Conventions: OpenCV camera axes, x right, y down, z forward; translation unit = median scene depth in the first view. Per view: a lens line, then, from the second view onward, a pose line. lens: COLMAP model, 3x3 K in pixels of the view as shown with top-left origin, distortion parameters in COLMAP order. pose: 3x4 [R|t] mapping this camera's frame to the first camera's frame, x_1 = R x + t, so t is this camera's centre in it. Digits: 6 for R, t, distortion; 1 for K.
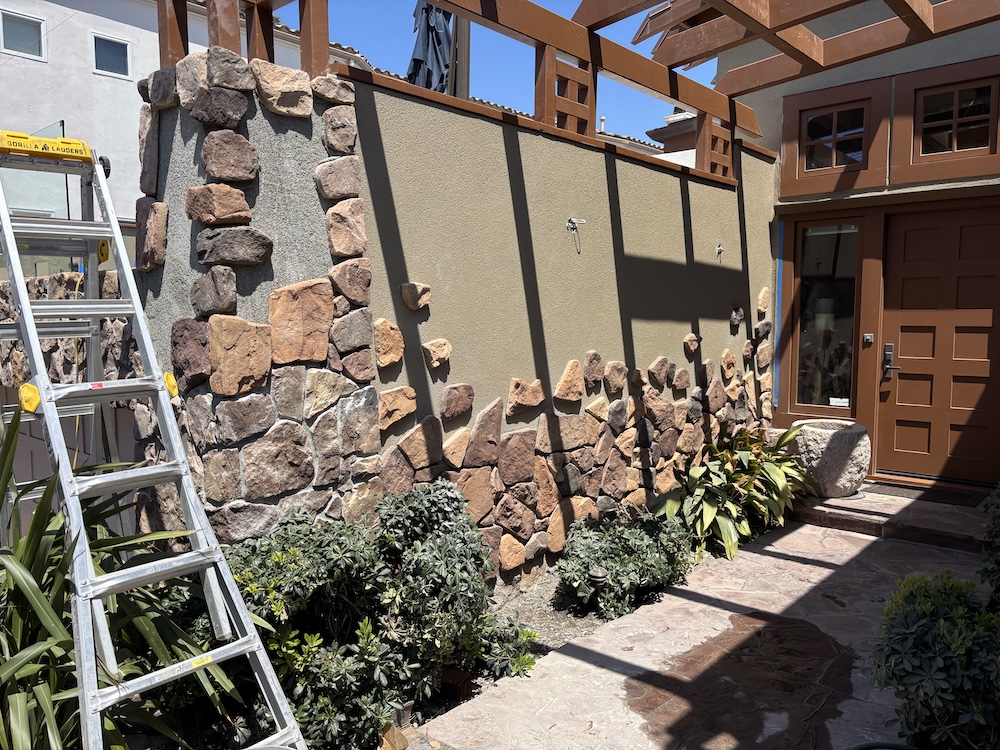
lens RADIAL K [[757.8, 0, 500.0], [0, 757.8, 375.0], [0, 0, 1]] dist [0.067039, -0.070146]
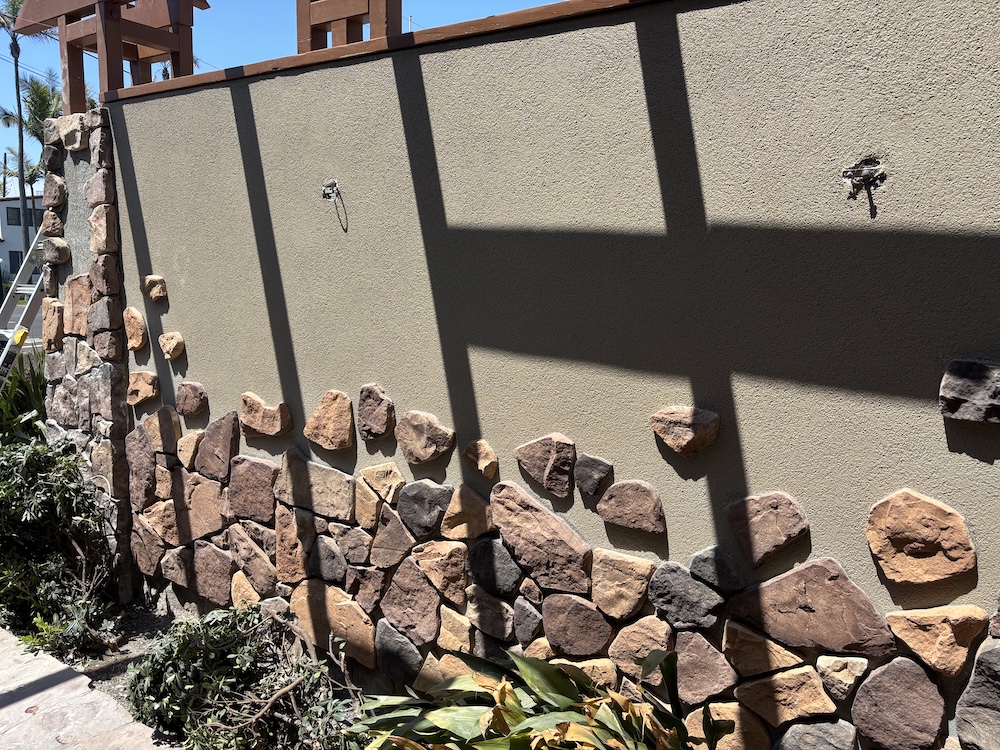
lens RADIAL K [[757.8, 0, 500.0], [0, 757.8, 375.0], [0, 0, 1]] dist [0.067039, -0.070146]
pose [[0.117992, 0.130941, -0.984344, 1.093558], [-0.119797, 0.985905, 0.116789, -0.182371], [0.985762, 0.104141, 0.132015, 1.472728]]
